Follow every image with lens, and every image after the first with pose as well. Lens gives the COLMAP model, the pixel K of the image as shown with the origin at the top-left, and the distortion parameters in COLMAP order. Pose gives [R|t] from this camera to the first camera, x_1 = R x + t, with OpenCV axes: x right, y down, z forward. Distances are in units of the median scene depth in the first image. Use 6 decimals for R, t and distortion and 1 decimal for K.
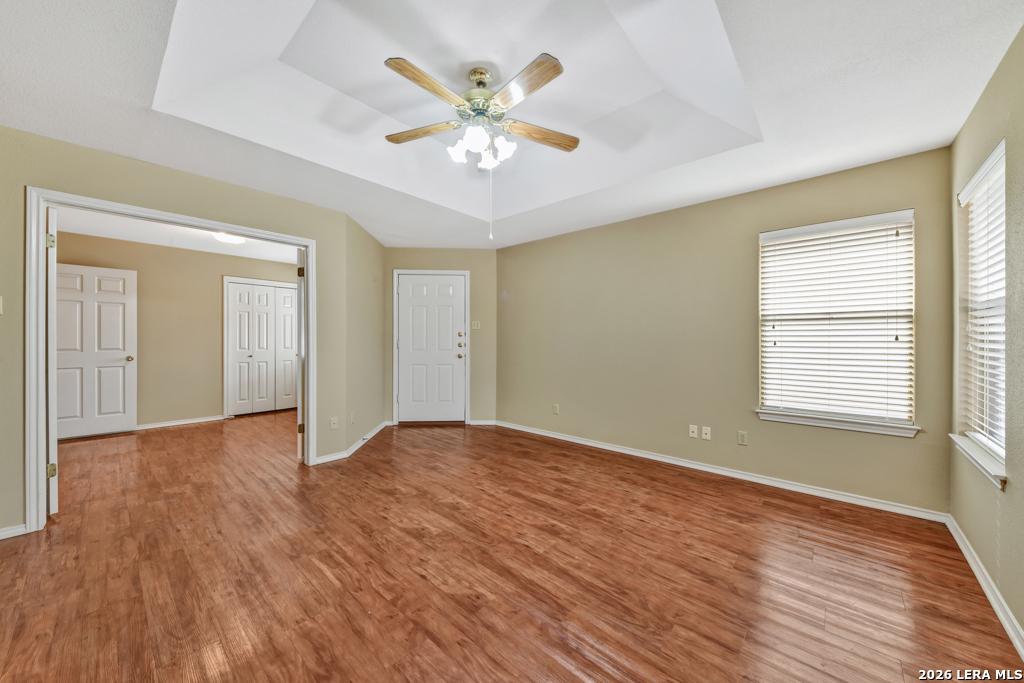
lens RADIAL K [[364.1, 0, 511.8], [0, 364.1, 339.7], [0, 0, 1]] dist [0.001907, -0.000152]
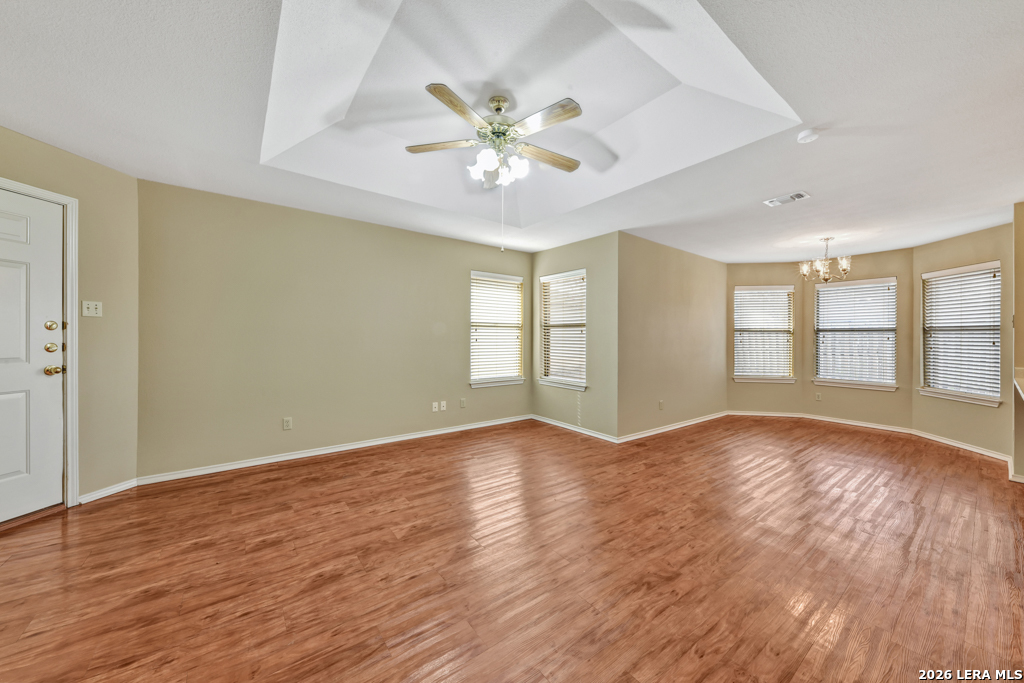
lens RADIAL K [[364.1, 0, 511.8], [0, 364.1, 339.7], [0, 0, 1]] dist [0.001907, -0.000152]
pose [[0.199014, -0.006299, 0.979976, -0.828989], [-0.003889, 0.999966, 0.007217, -0.003703], [-0.979989, -0.005248, 0.198983, 0.523509]]
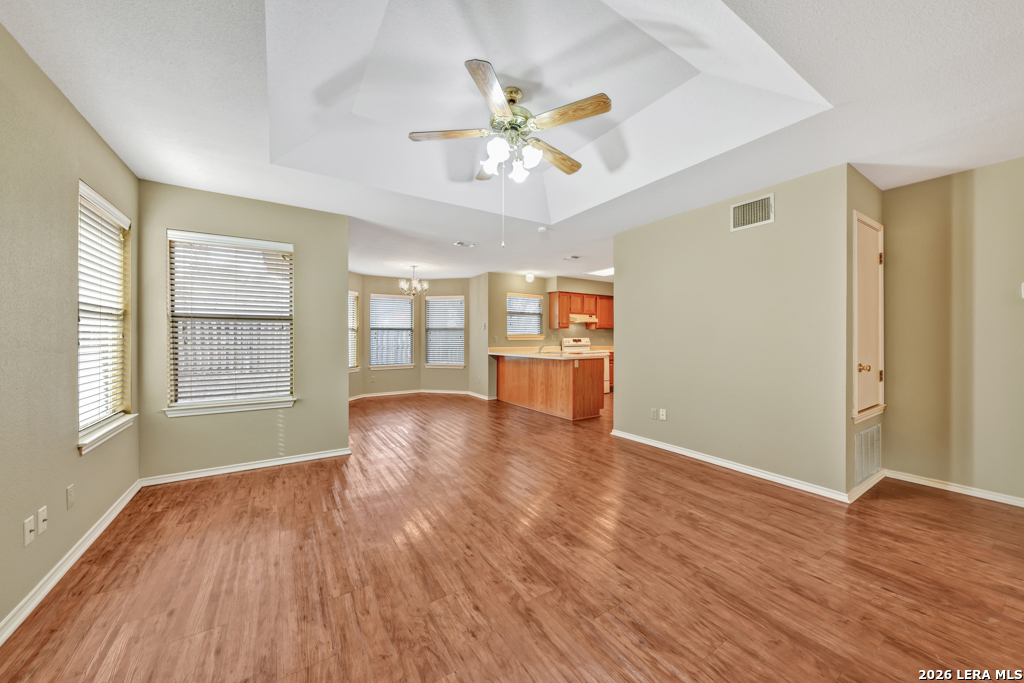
lens RADIAL K [[367.5, 0, 513.4], [0, 367.5, 336.9], [0, 0, 1]] dist [0.000204, -0.000096]
pose [[-0.963204, -0.002793, 0.268758, -0.271975], [-0.000652, 0.999967, 0.008056, -0.008516], [-0.268772, 0.007584, -0.963174, 1.449788]]
